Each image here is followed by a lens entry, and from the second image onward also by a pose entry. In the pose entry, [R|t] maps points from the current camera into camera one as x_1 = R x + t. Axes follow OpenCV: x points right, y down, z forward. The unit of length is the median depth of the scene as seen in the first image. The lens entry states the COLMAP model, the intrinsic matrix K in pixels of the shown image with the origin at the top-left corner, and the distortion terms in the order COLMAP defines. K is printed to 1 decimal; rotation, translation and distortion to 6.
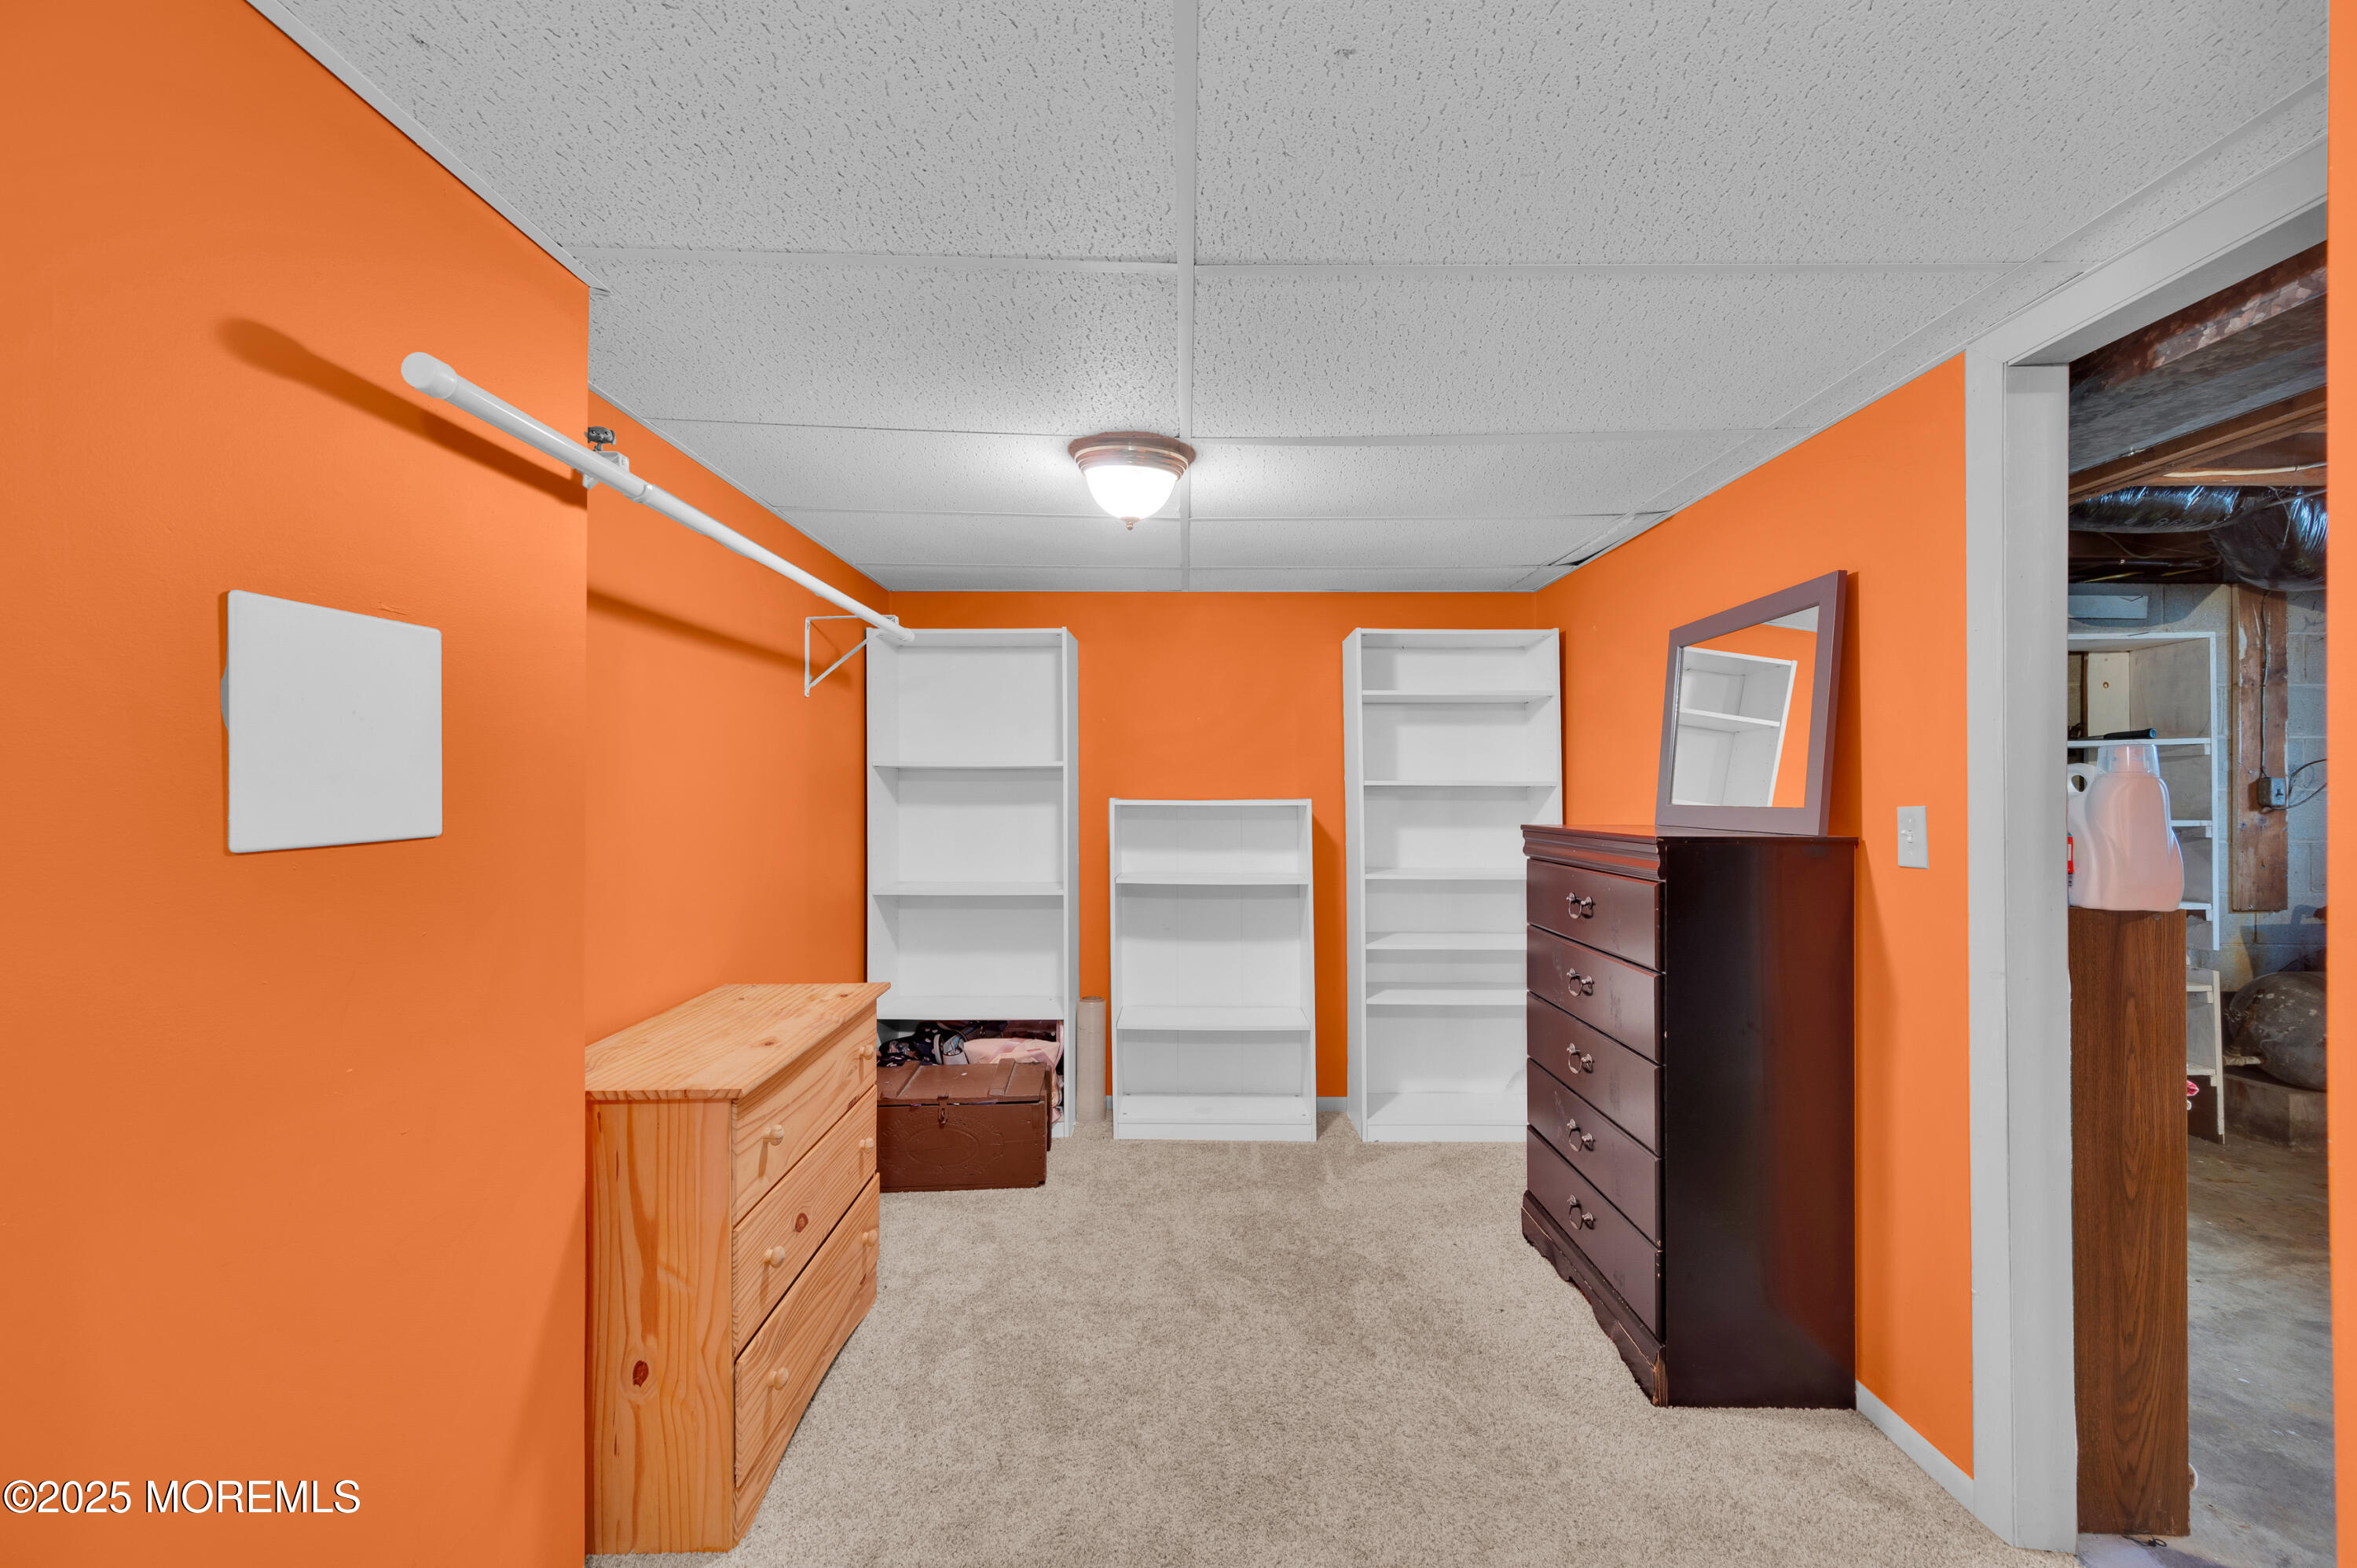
lens RADIAL K [[937.3, 0, 1179.9], [0, 937.3, 783.9], [0, 0, 1]] dist [-0.002704, 0.000170]
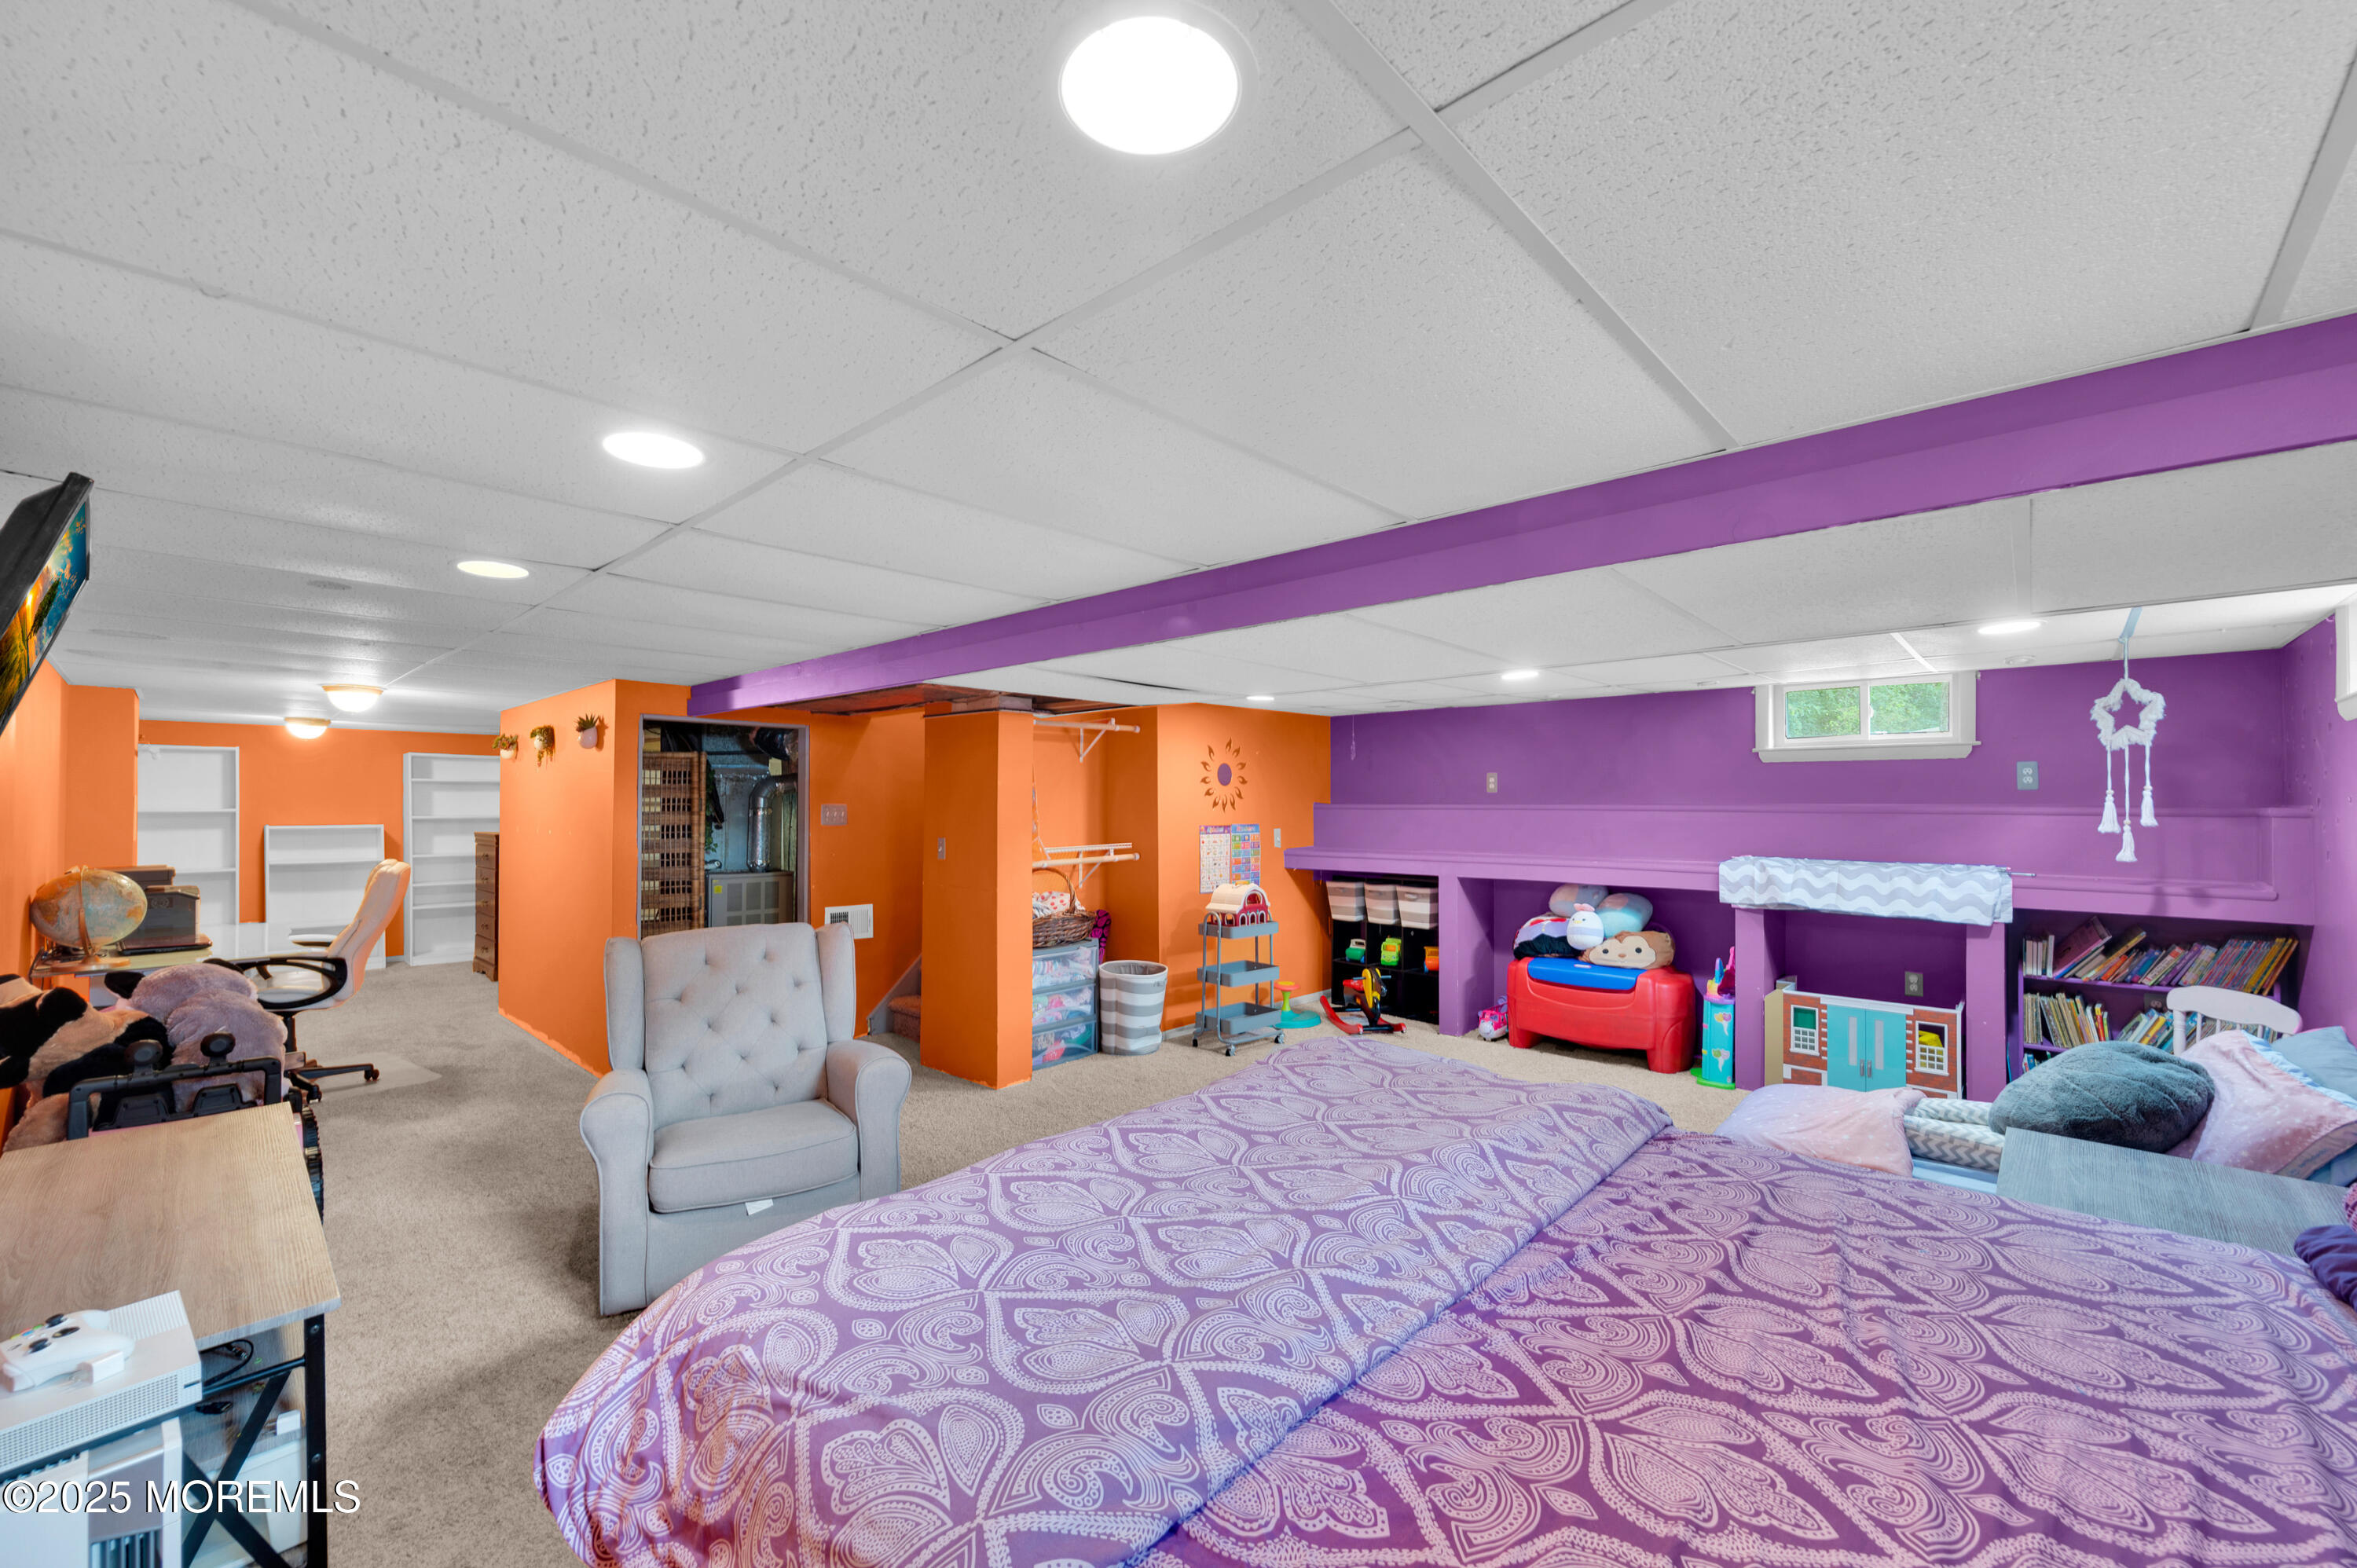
lens RADIAL K [[937.3, 0, 1168.1], [0, 937.3, 794.0], [0, 0, 1]] dist [-0.002704, 0.000170]
pose [[0.693511, 0.010986, 0.720362, -0.184543], [-0.002415, 0.999914, -0.012925, -0.034831], [-0.720442, 0.007224, 0.693478, -2.011217]]
